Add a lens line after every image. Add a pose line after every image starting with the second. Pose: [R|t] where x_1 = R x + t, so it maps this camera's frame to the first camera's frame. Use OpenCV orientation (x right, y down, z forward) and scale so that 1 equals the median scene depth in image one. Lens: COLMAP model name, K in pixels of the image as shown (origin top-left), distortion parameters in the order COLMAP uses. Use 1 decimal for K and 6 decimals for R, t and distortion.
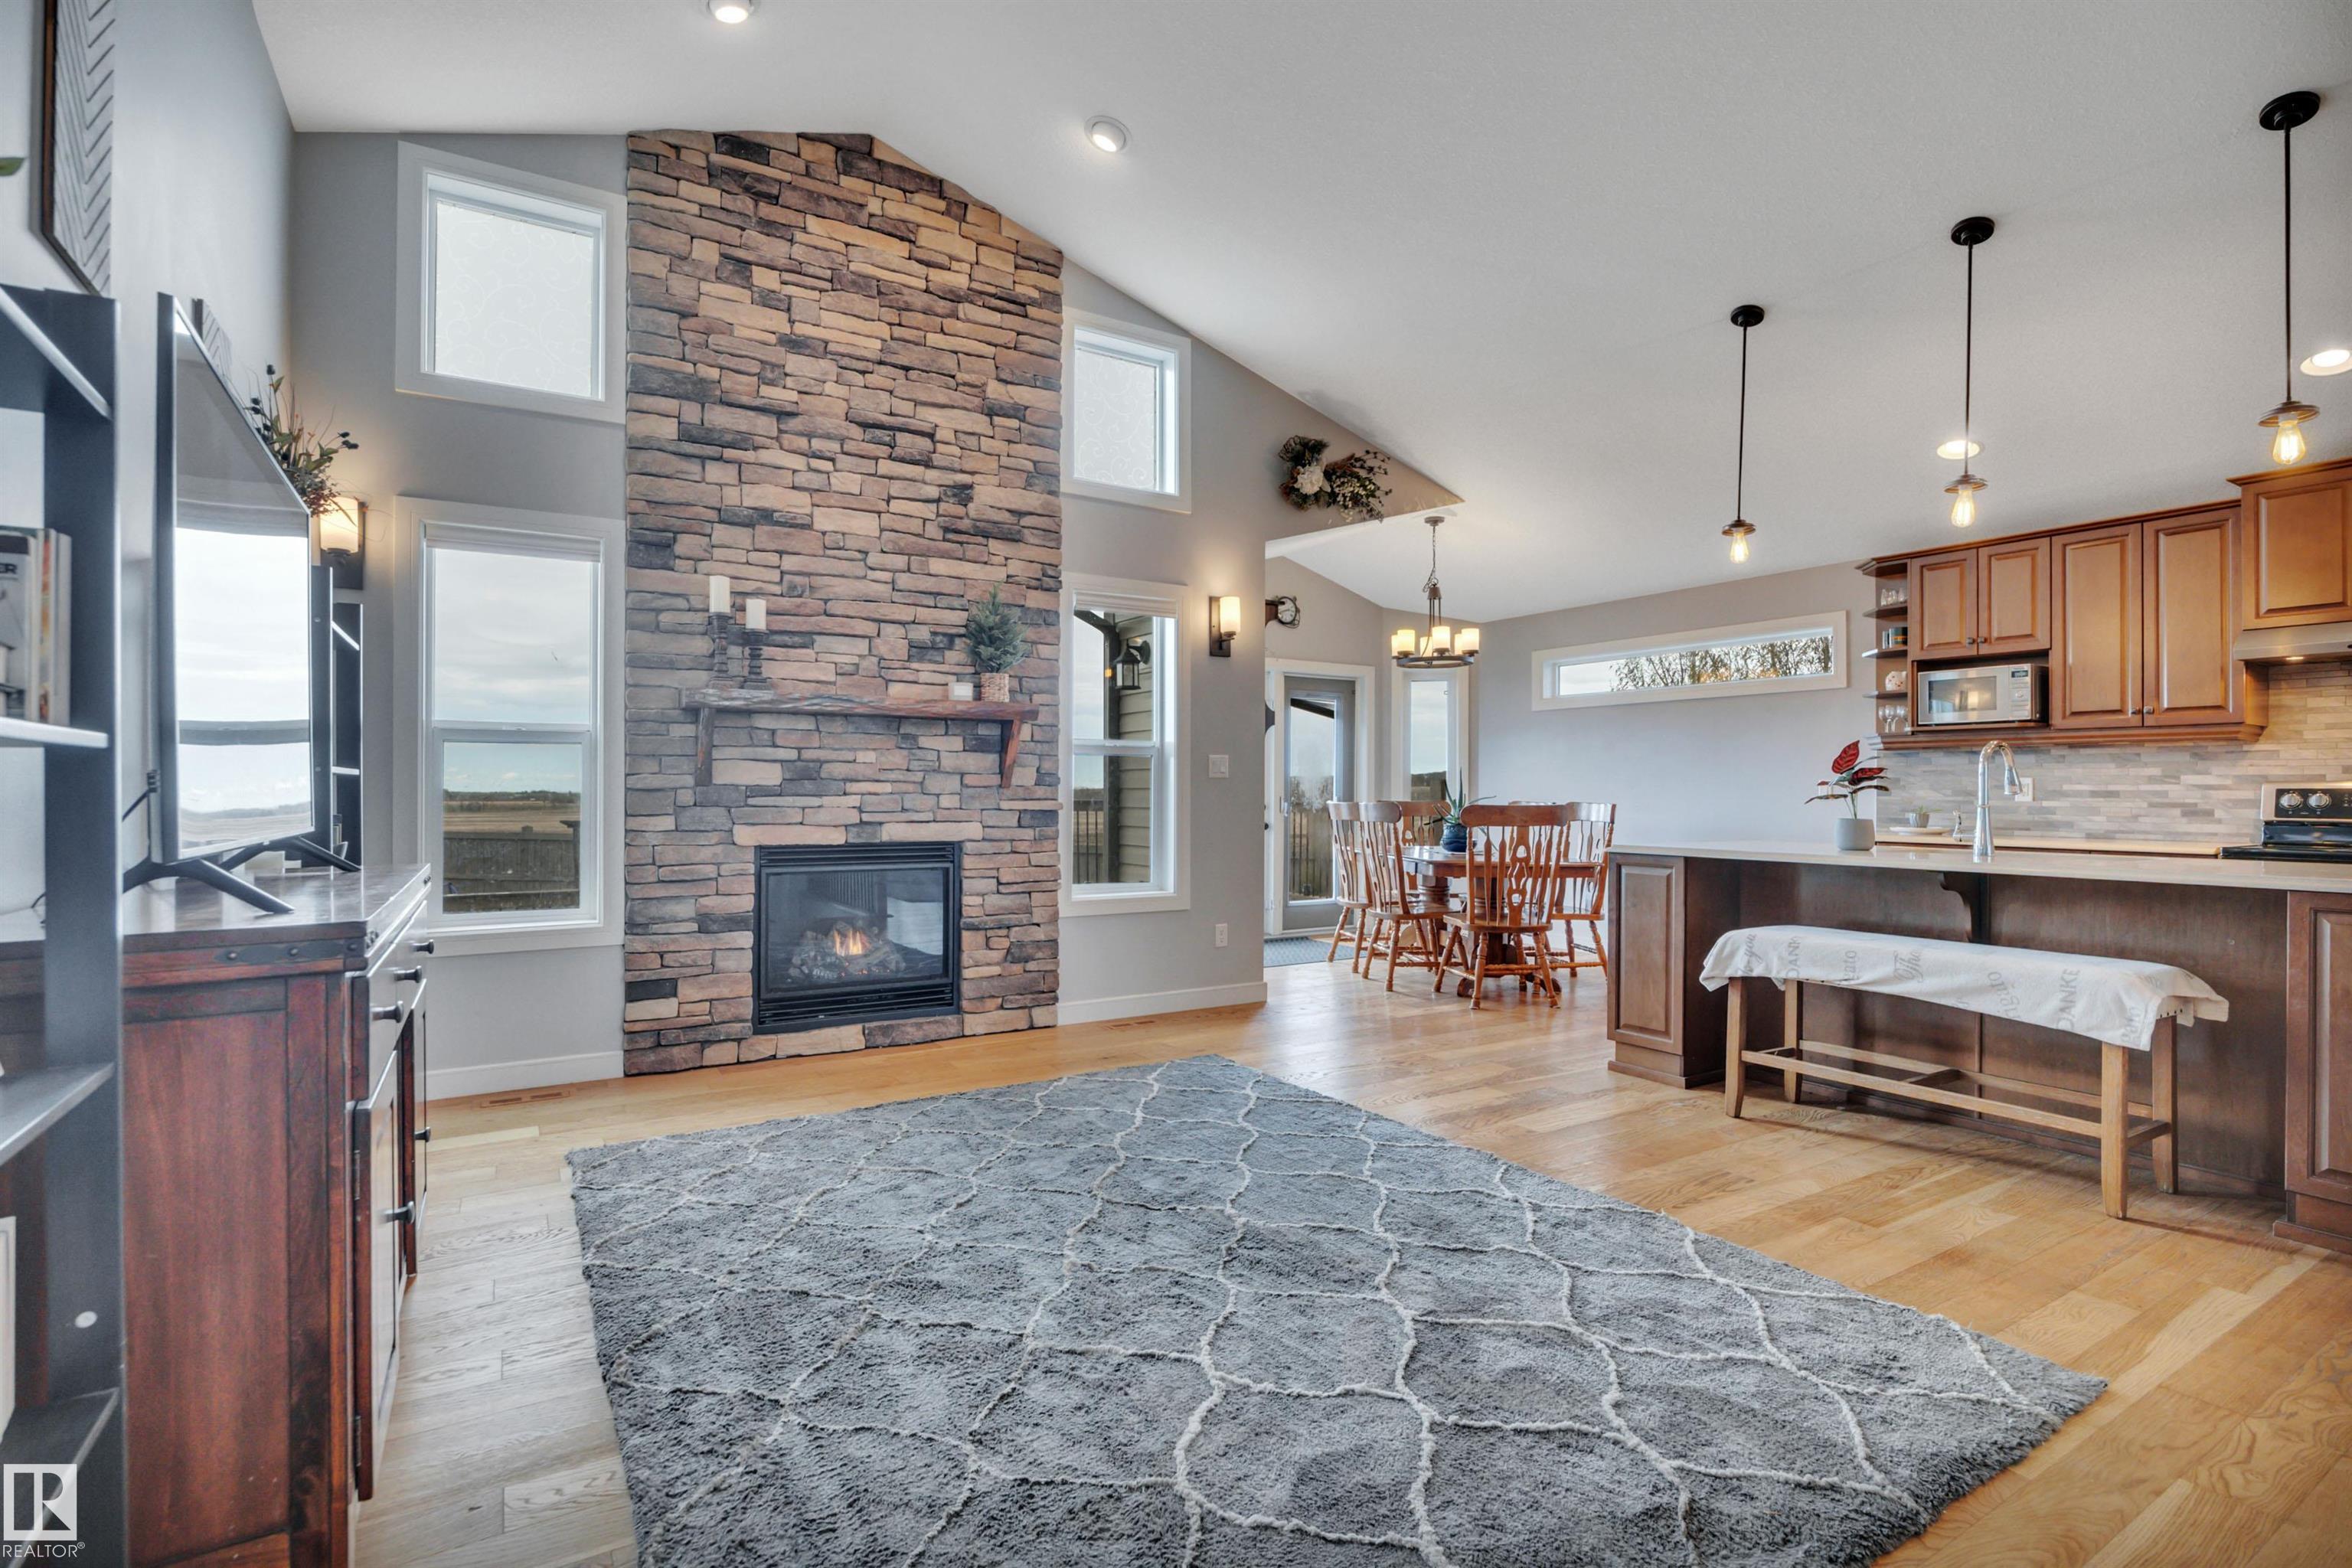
lens RADIAL K [[1101.9, 0, 1176.0], [0, 1101.9, 784.0], [0, 0, 1]] dist [-0.017490, 0.000238]
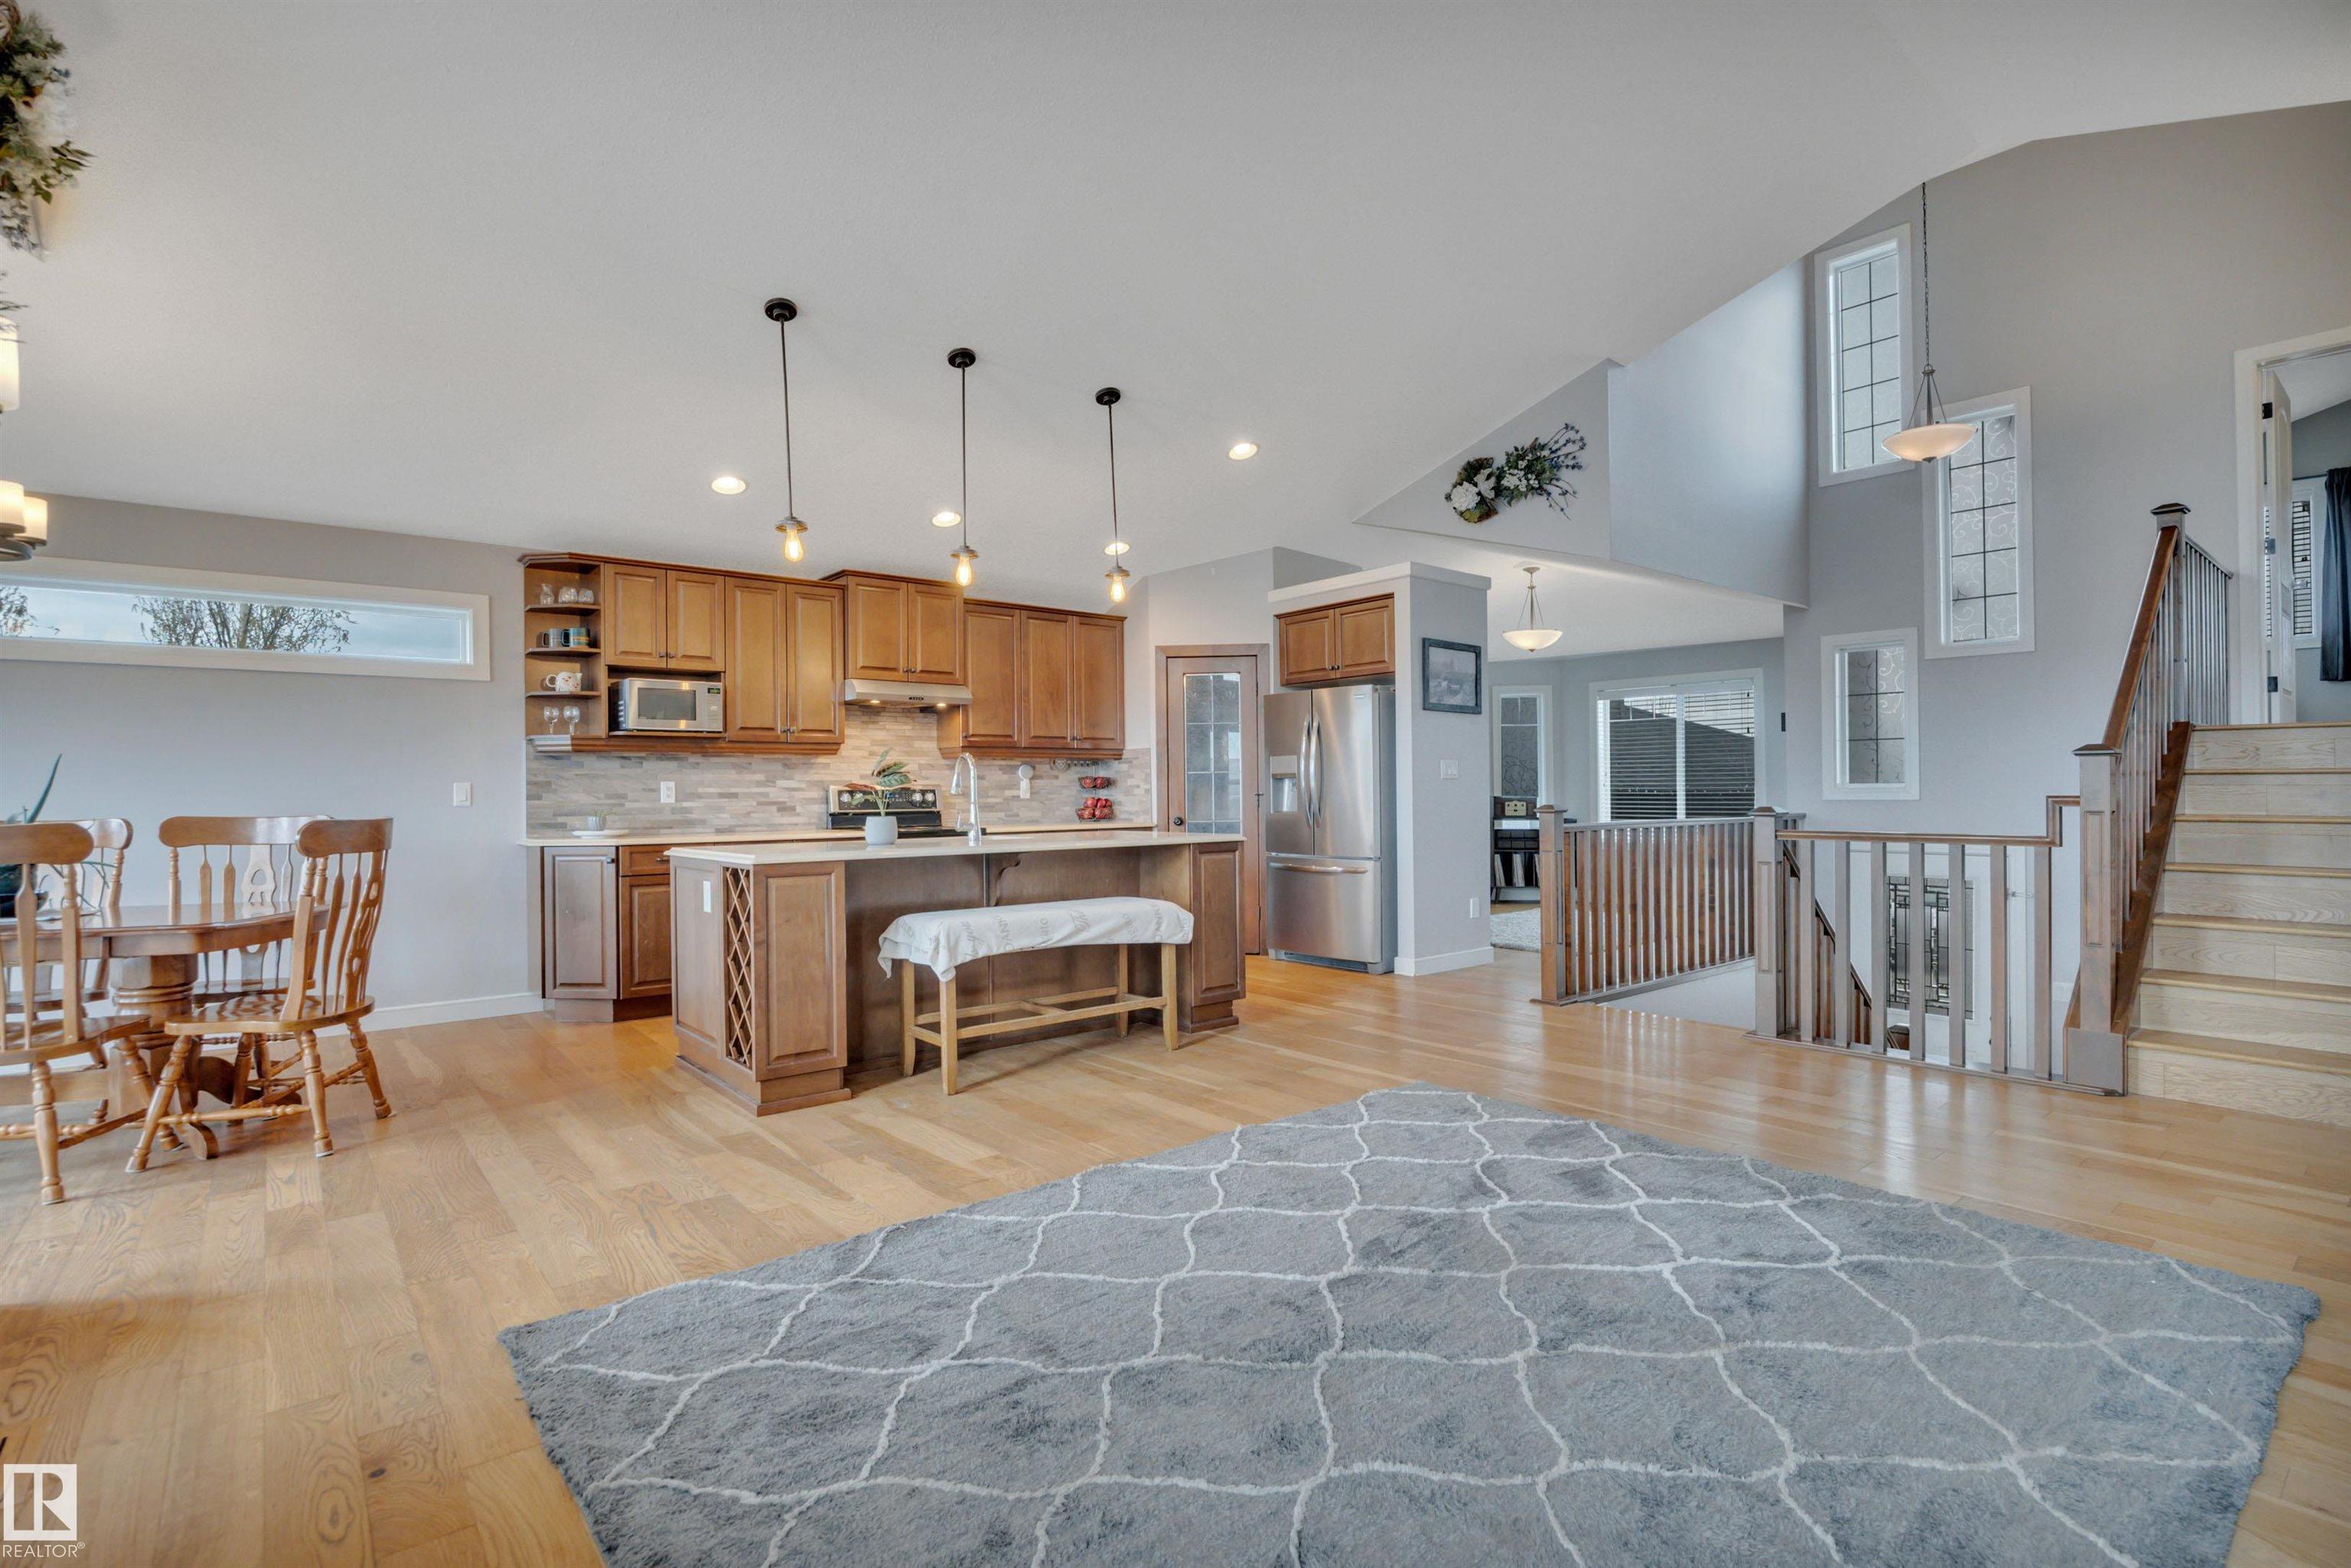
lens RADIAL K [[1101.4, 0, 1175.5], [0, 1101.4, 784.0], [0, 0, 1]] dist [-0.017490, 0.000238]
pose [[-0.141657, 0.002455, 0.989913, -0.470697], [0.002329, 0.999995, -0.002146, 0.000466], [-0.989913, 0.002001, -0.141662, 0.738488]]
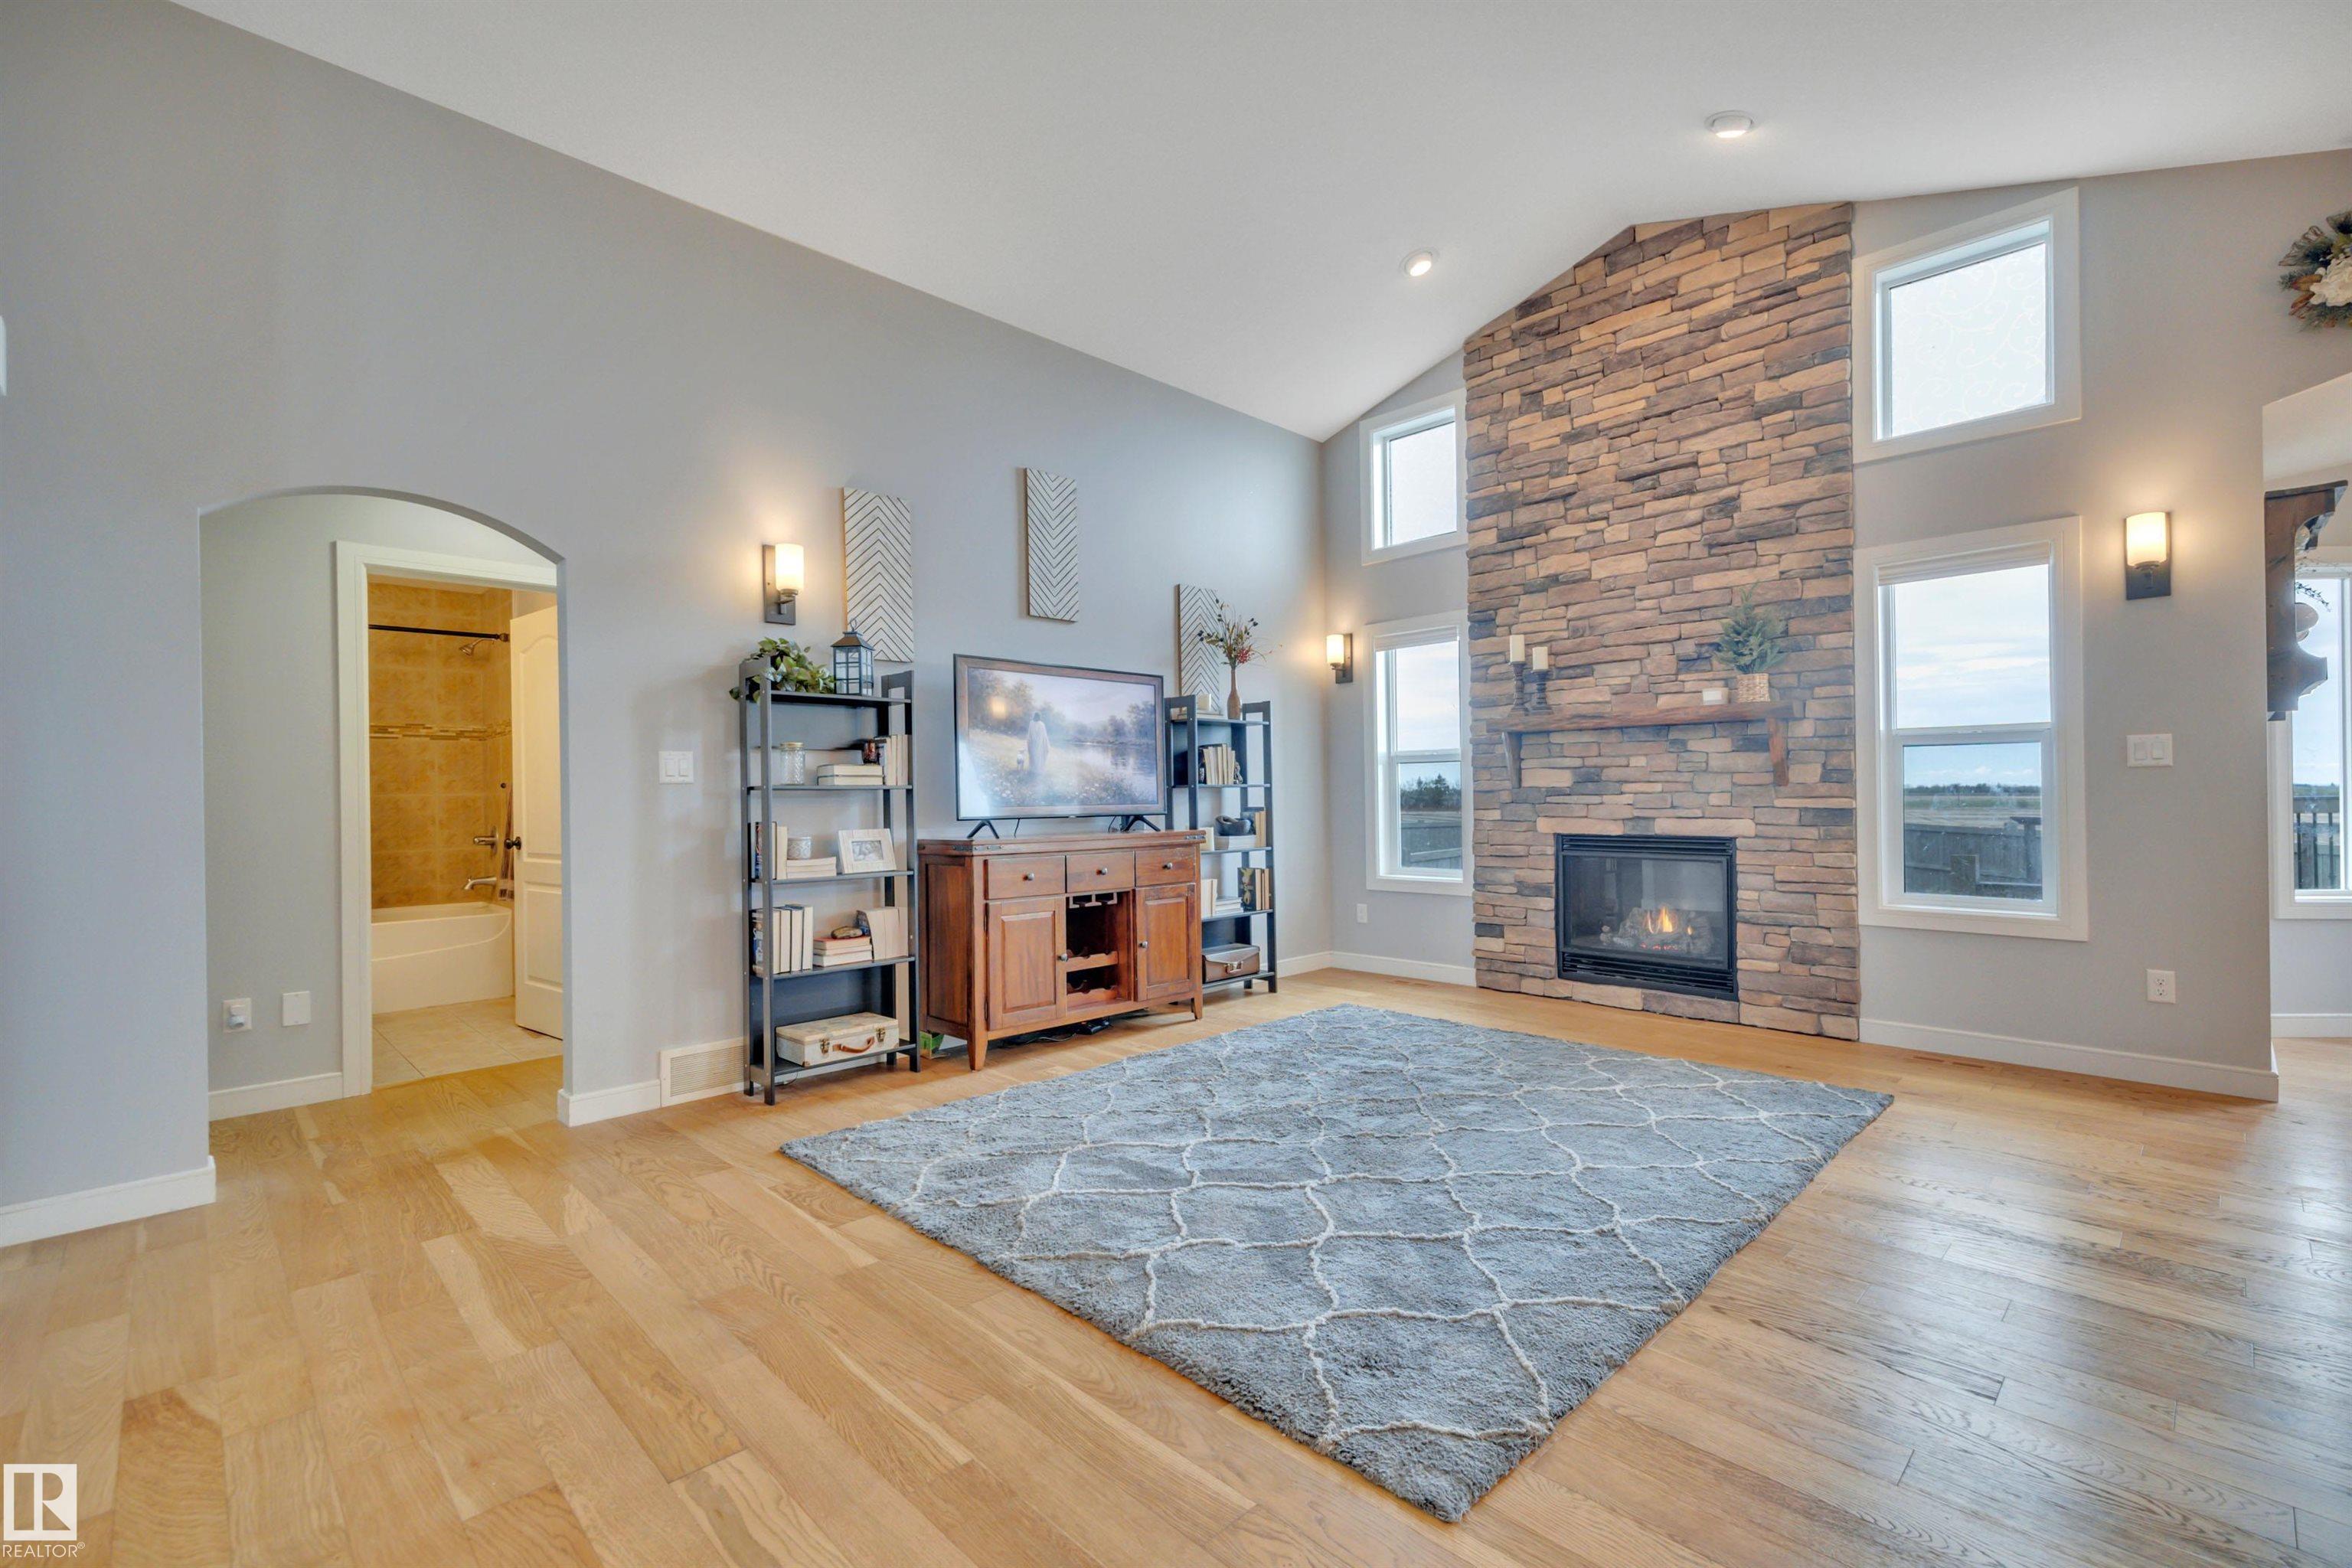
lens RADIAL K [[1023.3, 0, 1171.9], [0, 1023.3, 788.6], [0, 0, 1]] dist [0.010583, -0.000031]
pose [[0.216247, -0.009750, -0.976290, 0.666930], [0.016710, 0.999841, -0.006284, 0.002887], [0.976196, -0.014955, 0.216376, 0.273925]]
